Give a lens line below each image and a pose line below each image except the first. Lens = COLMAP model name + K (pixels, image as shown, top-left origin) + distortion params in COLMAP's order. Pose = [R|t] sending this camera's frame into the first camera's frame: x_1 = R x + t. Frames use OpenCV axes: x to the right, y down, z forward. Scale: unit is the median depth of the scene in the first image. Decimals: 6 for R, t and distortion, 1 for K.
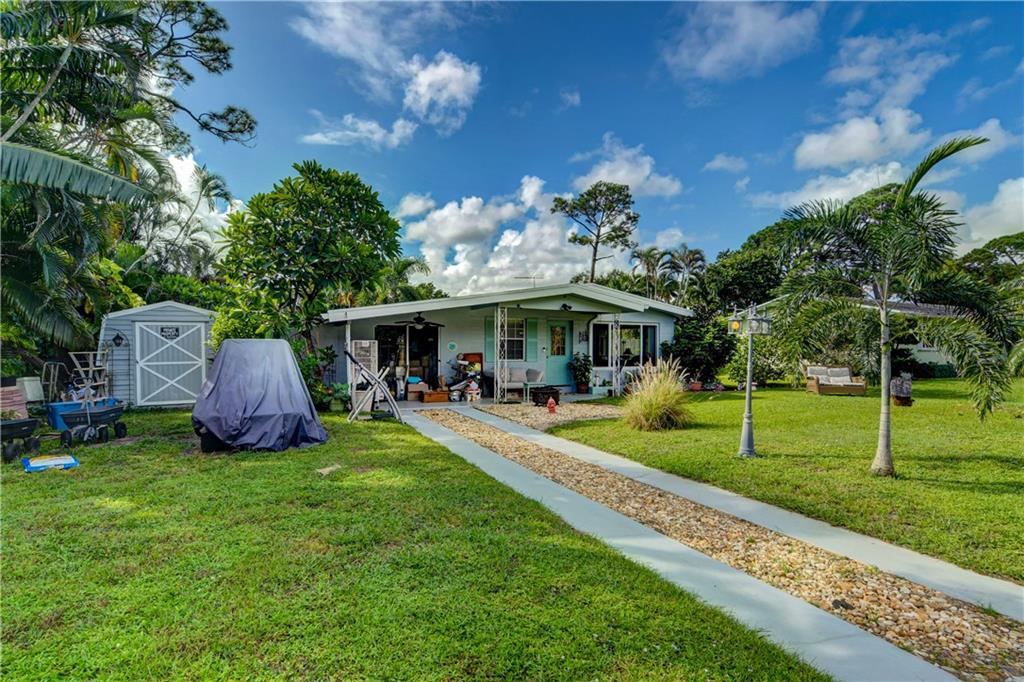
lens RADIAL K [[503.8, 0, 501.5], [0, 503.8, 344.0], [0, 0, 1]] dist [-0.017949, 0.002160]
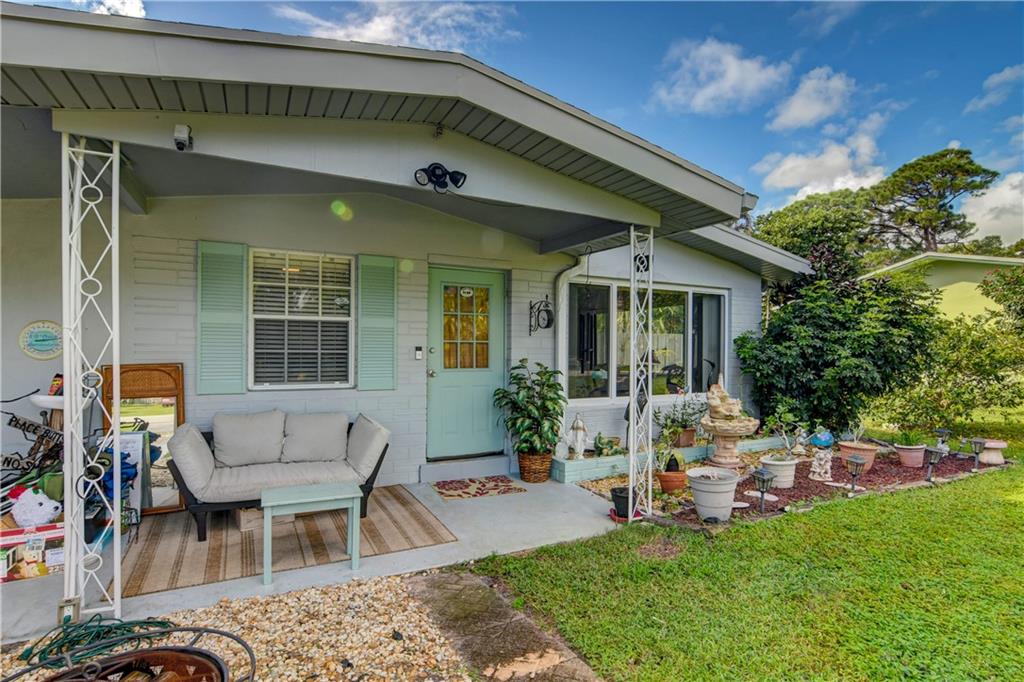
lens RADIAL K [[503.8, 0, 506.5], [0, 503.8, 344.4], [0, 0, 1]] dist [-0.017949, 0.002160]
pose [[0.999777, 0.003281, 0.020857, 0.131312], [-0.003285, 0.999995, 0.000134, 0.005628], [-0.020856, -0.000202, 0.999782, 0.645718]]
